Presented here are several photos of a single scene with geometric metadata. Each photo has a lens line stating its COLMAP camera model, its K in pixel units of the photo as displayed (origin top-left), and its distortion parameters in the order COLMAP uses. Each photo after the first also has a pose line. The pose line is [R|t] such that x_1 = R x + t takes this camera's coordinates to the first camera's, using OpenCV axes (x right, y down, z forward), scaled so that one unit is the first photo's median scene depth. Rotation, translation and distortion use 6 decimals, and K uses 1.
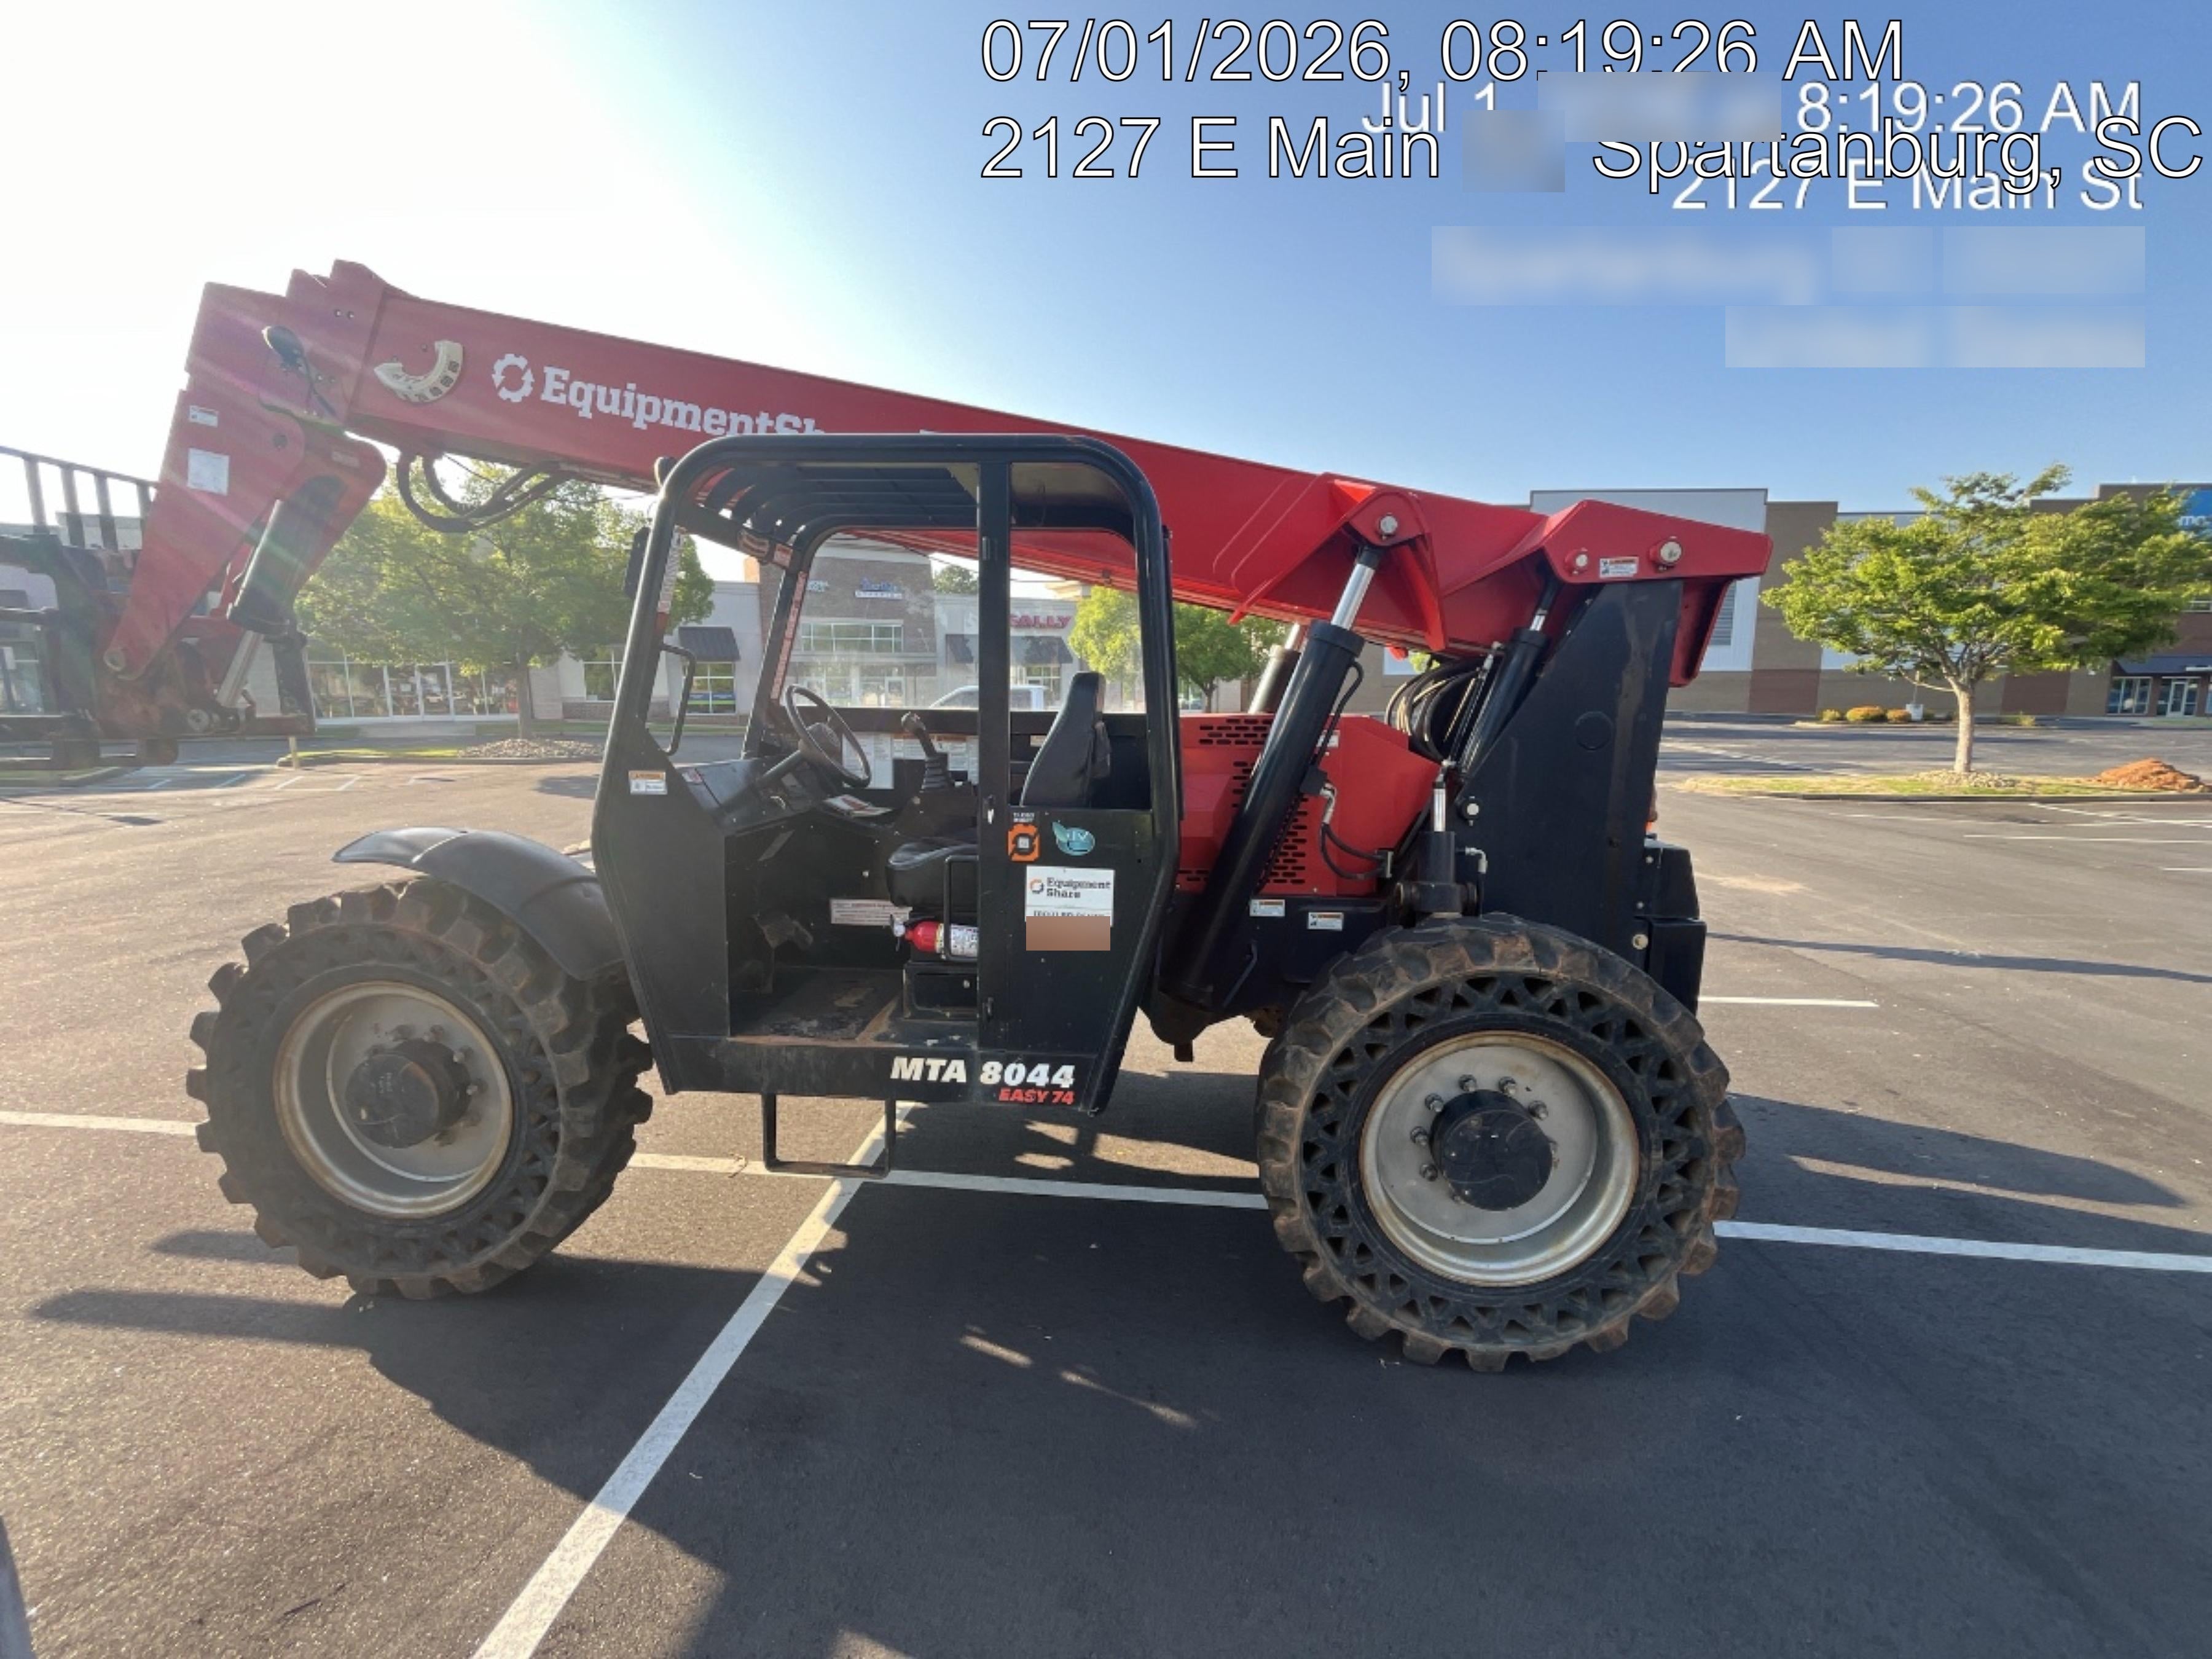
lens RADIAL K [[891.7, 0, 1115.9], [0, 891.7, 839.7], [0, 0, 1]] dist [-0.001194, -0.000207]
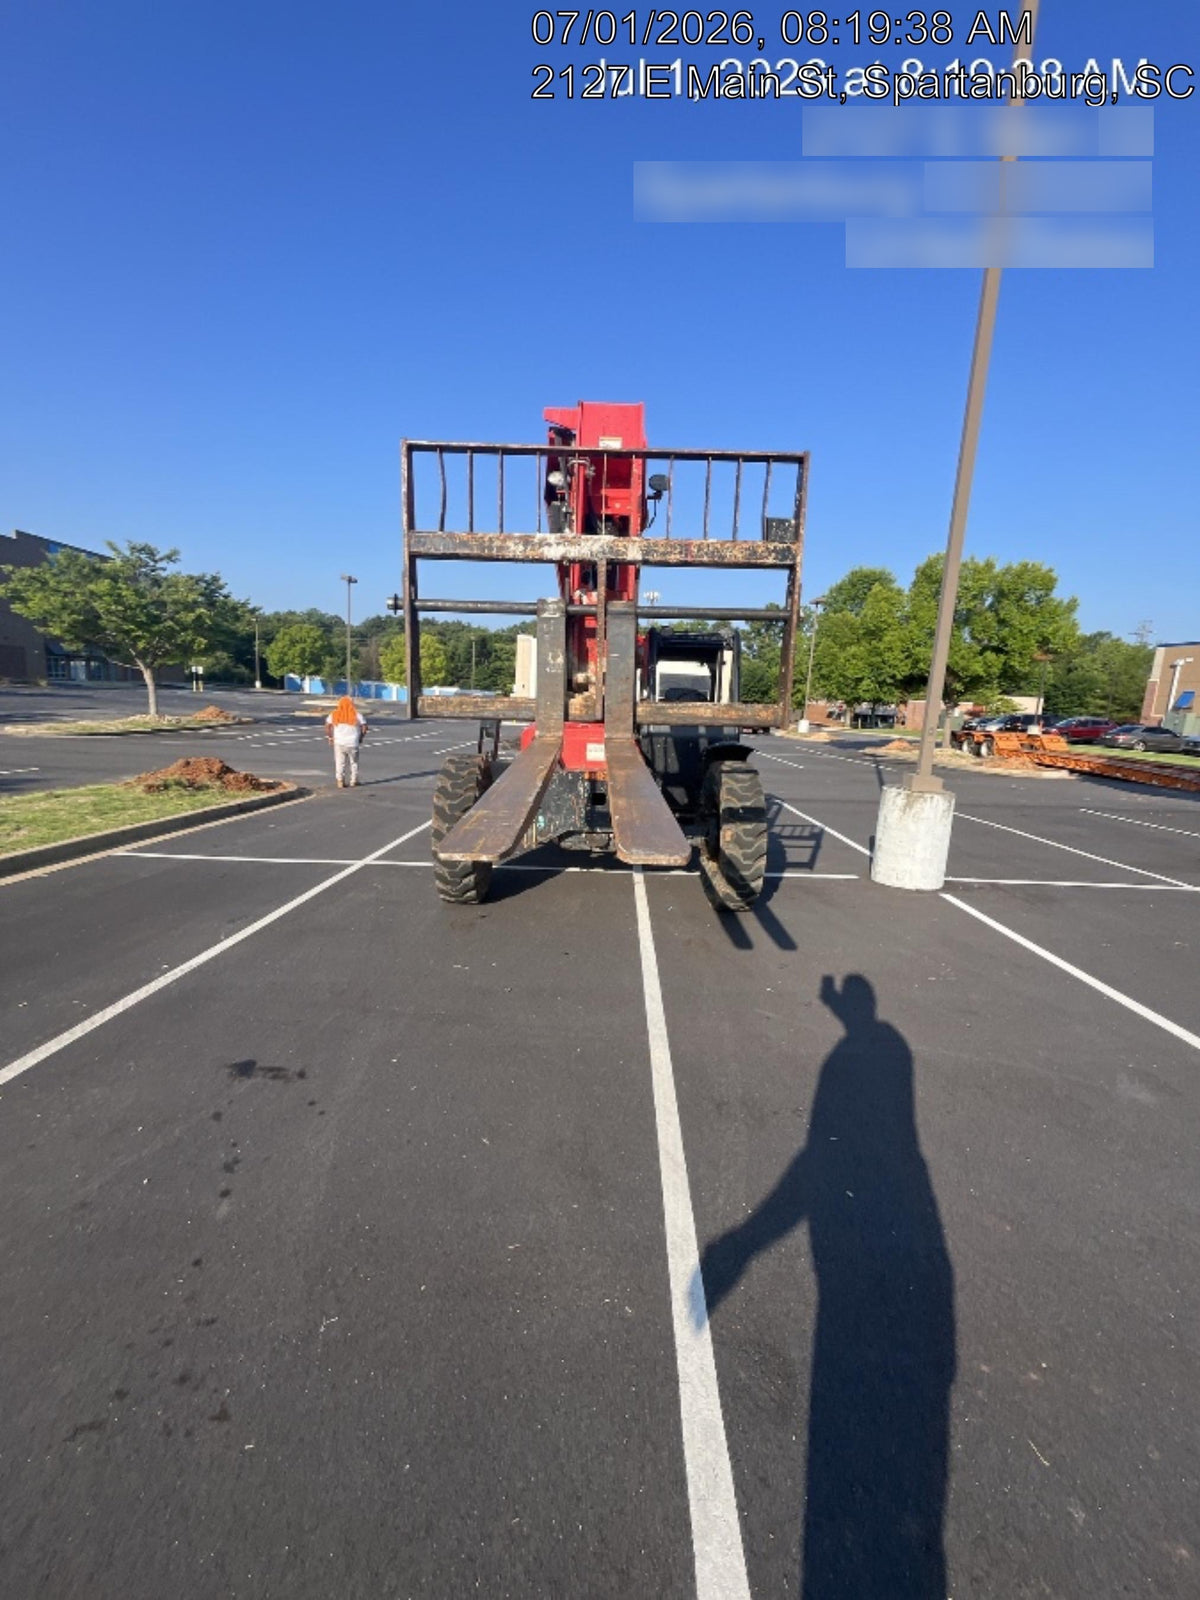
lens RADIAL K [[645.0, 0, 604.8], [0, 645.0, 799.2], [0, 0, 1]] dist [-0.001194, -0.000207]
pose [[-0.072628, -0.159919, 0.984455, -2.207897], [0.108262, 0.979965, 0.167177, -0.173197], [-0.991466, 0.118721, -0.053860, 1.214282]]
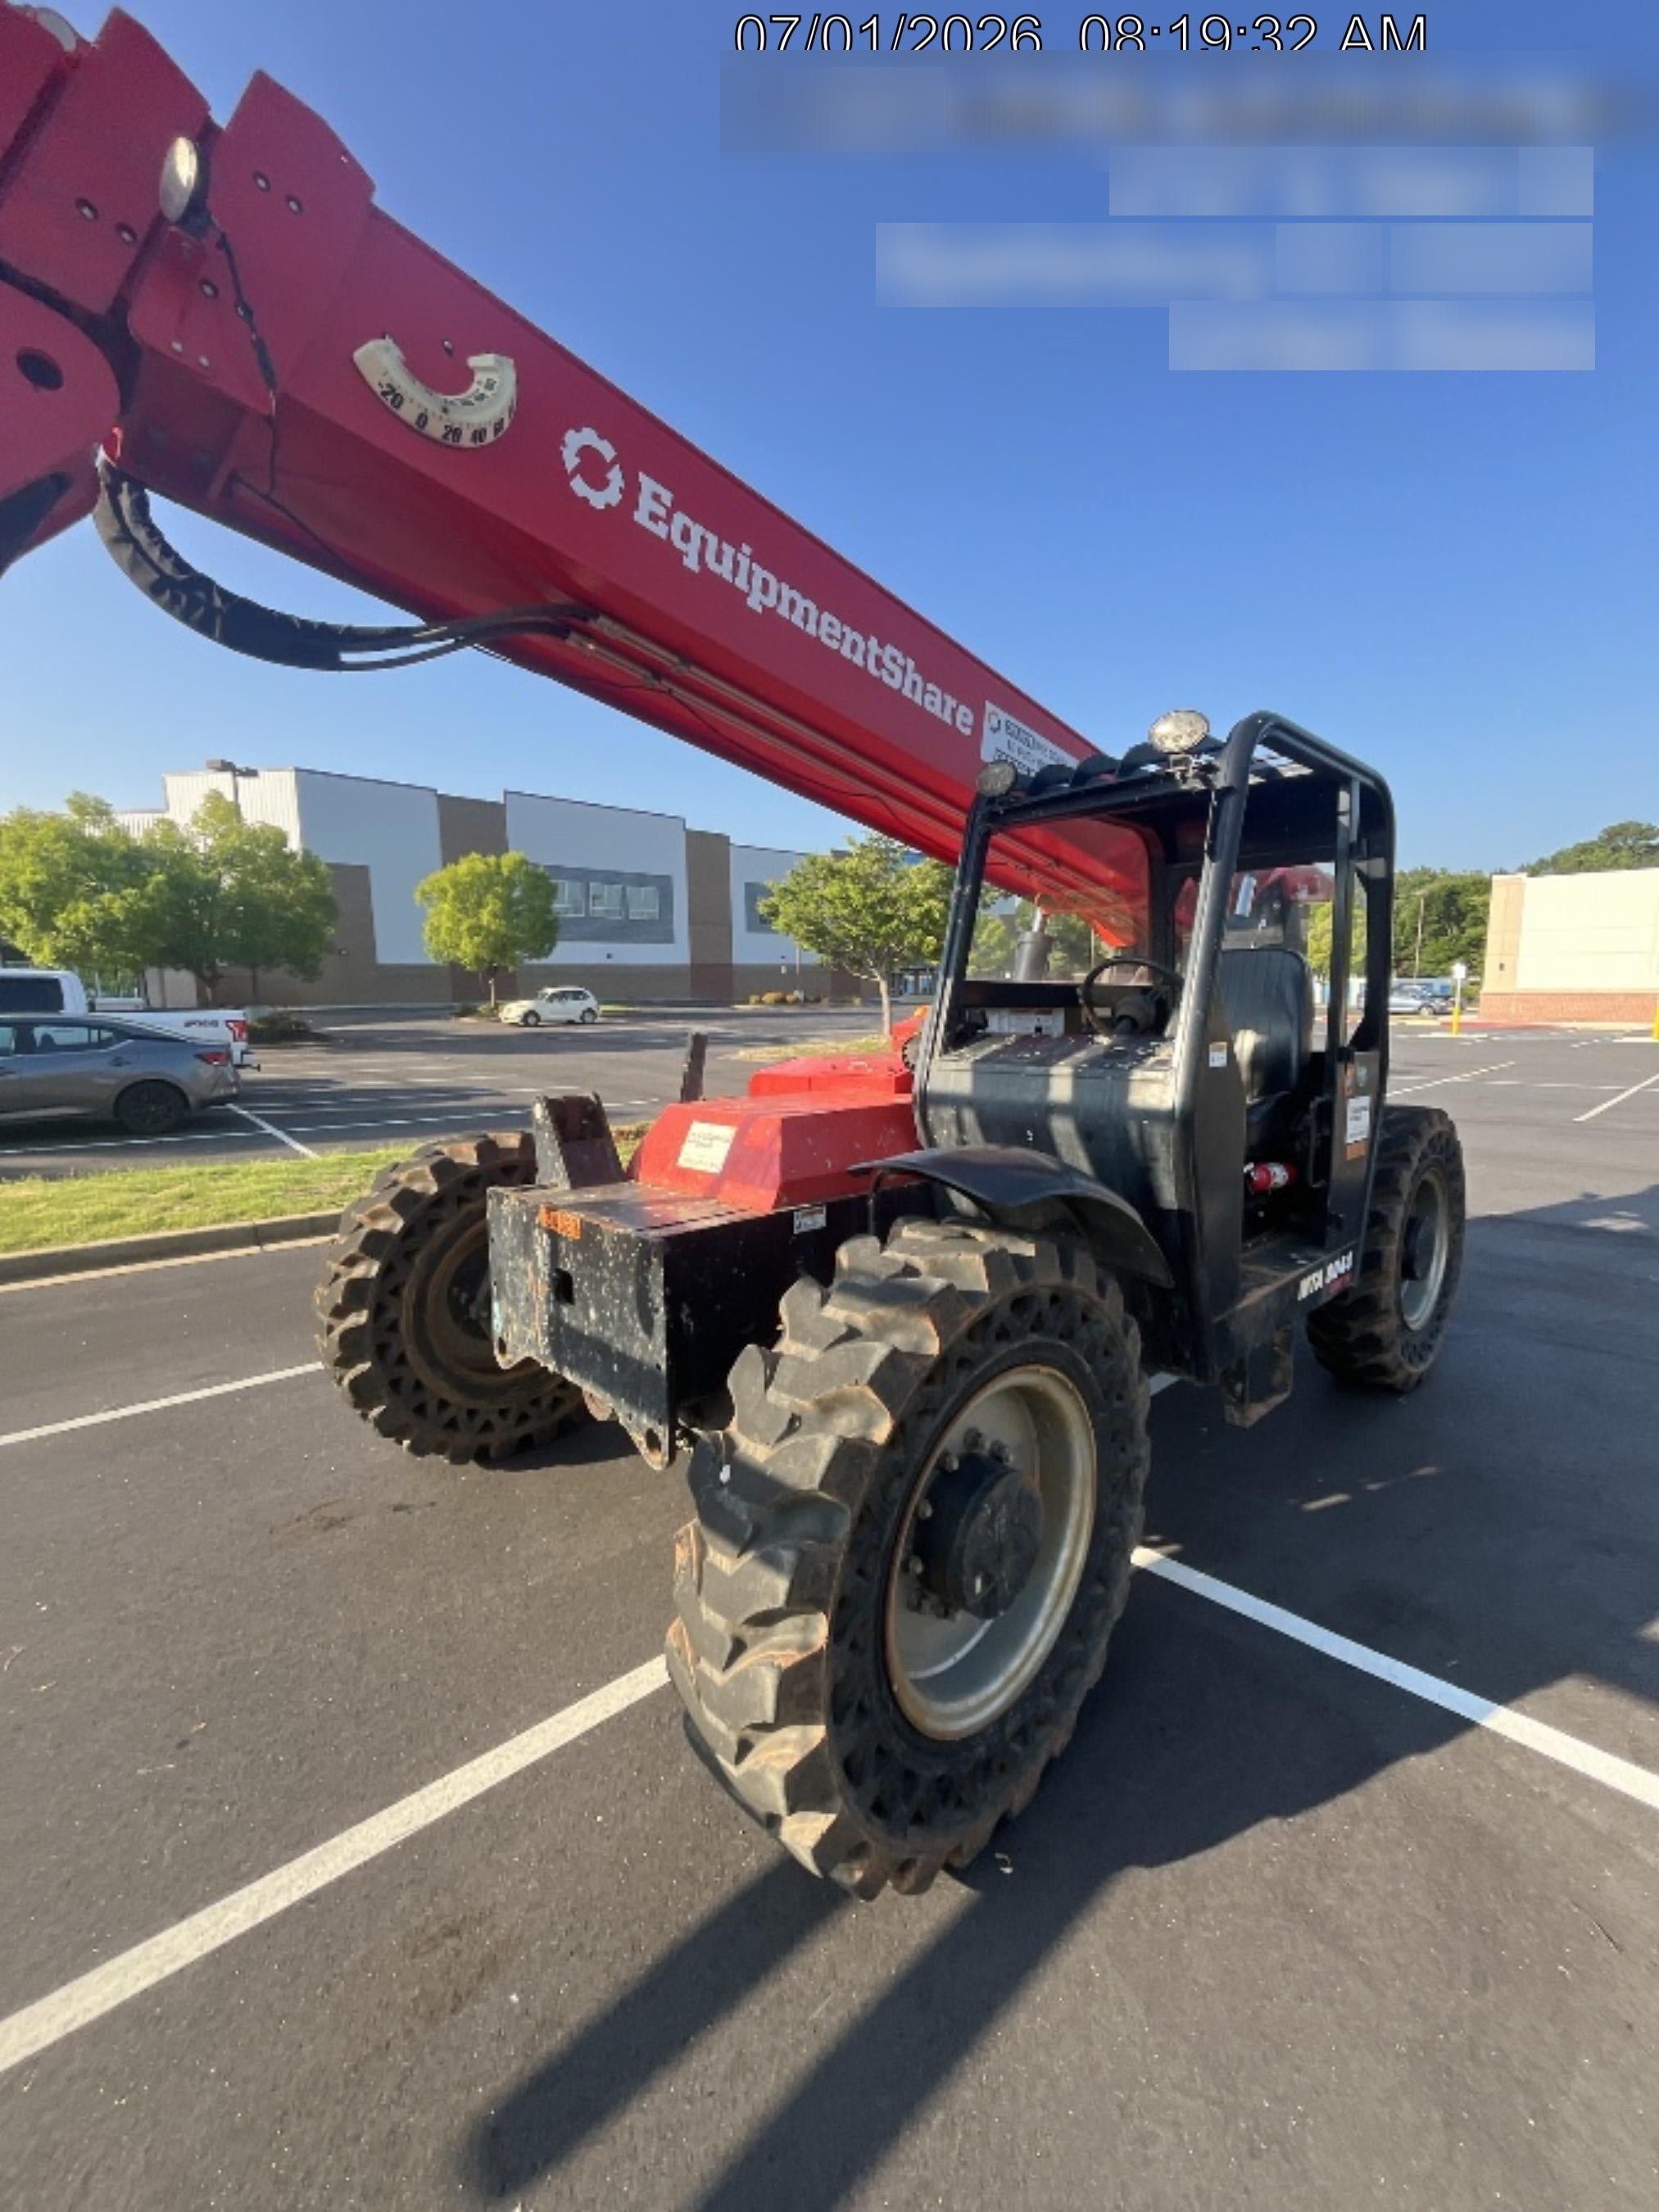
lens RADIAL K [[891.7, 0, 836.1], [0, 891.7, 1104.9], [0, 0, 1]] dist [-0.001194, -0.000207]
pose [[0.671368, -0.102614, 0.733986, -1.073172], [0.123618, 0.991999, 0.025614, -0.059678], [-0.730741, 0.073537, 0.678682, 0.471020]]
